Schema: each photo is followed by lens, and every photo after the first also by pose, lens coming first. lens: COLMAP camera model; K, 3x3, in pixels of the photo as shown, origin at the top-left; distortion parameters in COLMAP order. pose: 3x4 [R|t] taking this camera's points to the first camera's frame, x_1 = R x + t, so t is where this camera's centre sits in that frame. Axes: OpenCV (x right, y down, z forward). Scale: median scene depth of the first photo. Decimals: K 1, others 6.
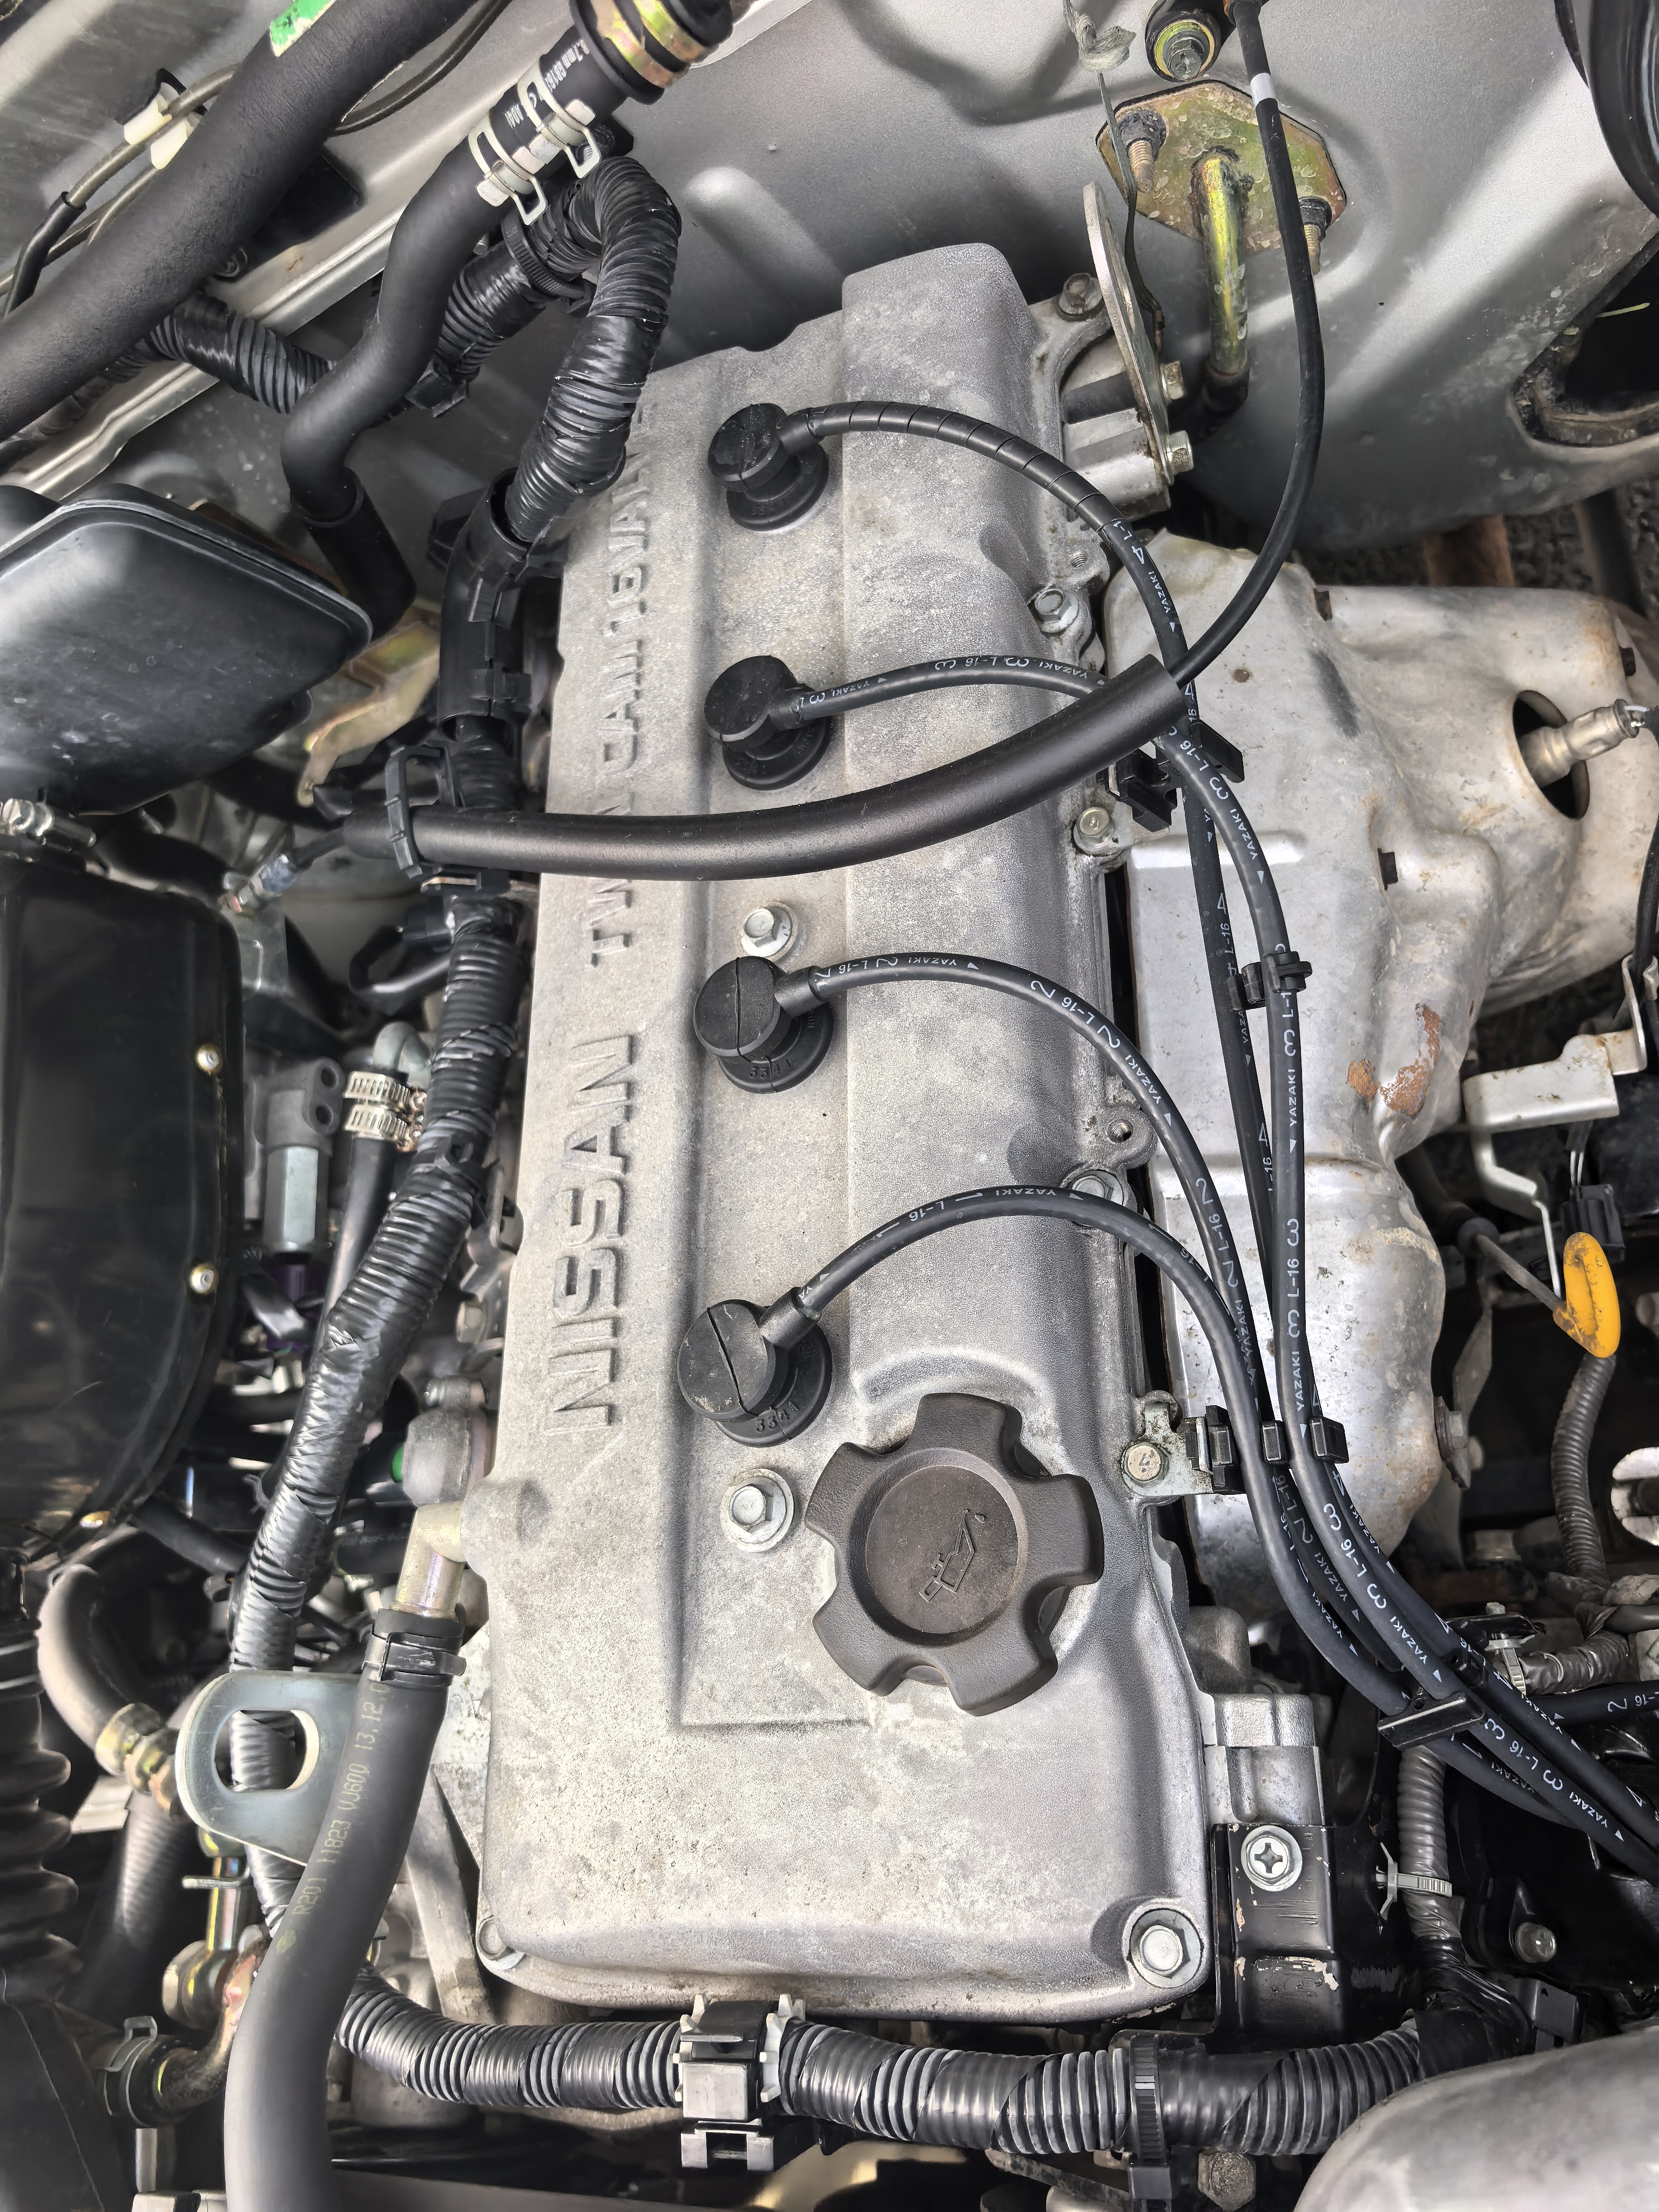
lens RADIAL K [[1665.9, 0, 834.1], [0, 1665.9, 1108.5], [0, 0, 1]] dist [0.009668, -0.014789]
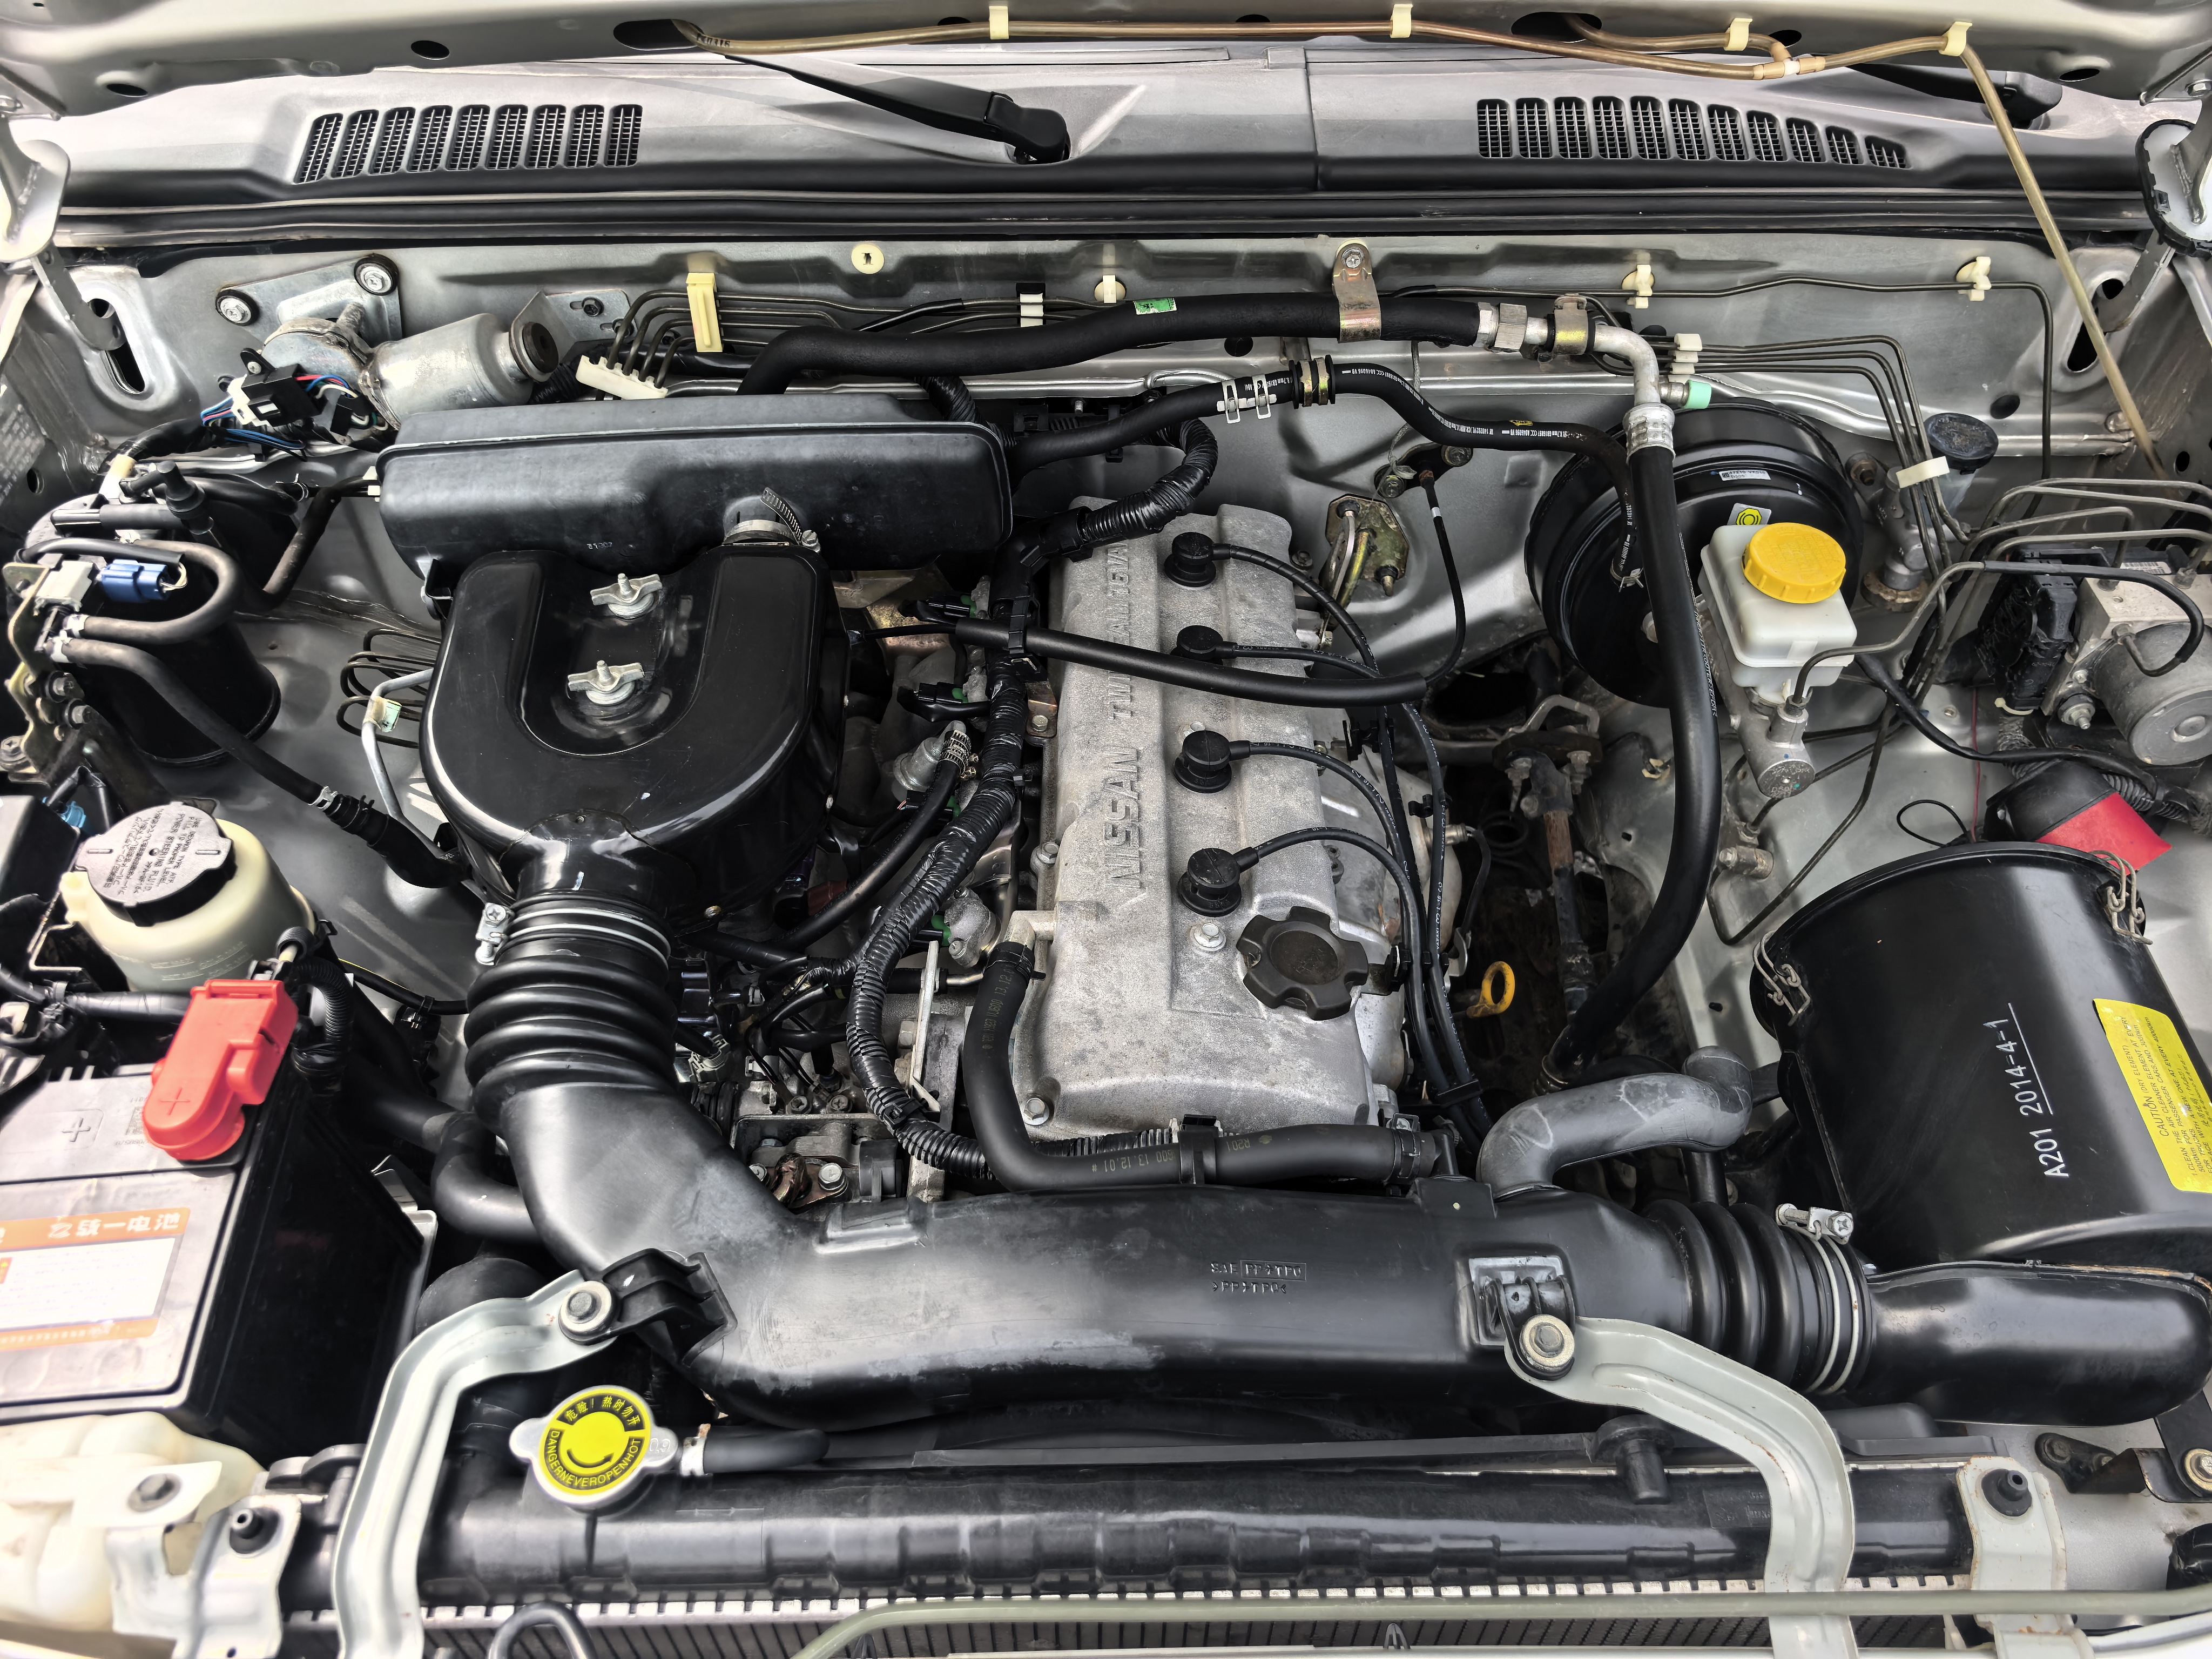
lens RADIAL K [[1665.9, 0, 1142.3], [0, 1665.9, 792.6], [0, 0, 1]] dist [0.009668, -0.014789]
pose [[0.852703, 0.371757, 0.367007, -0.962176], [-0.198743, 0.880577, -0.430215, 1.001317], [-0.483113, 0.293905, 0.824755, -0.778320]]
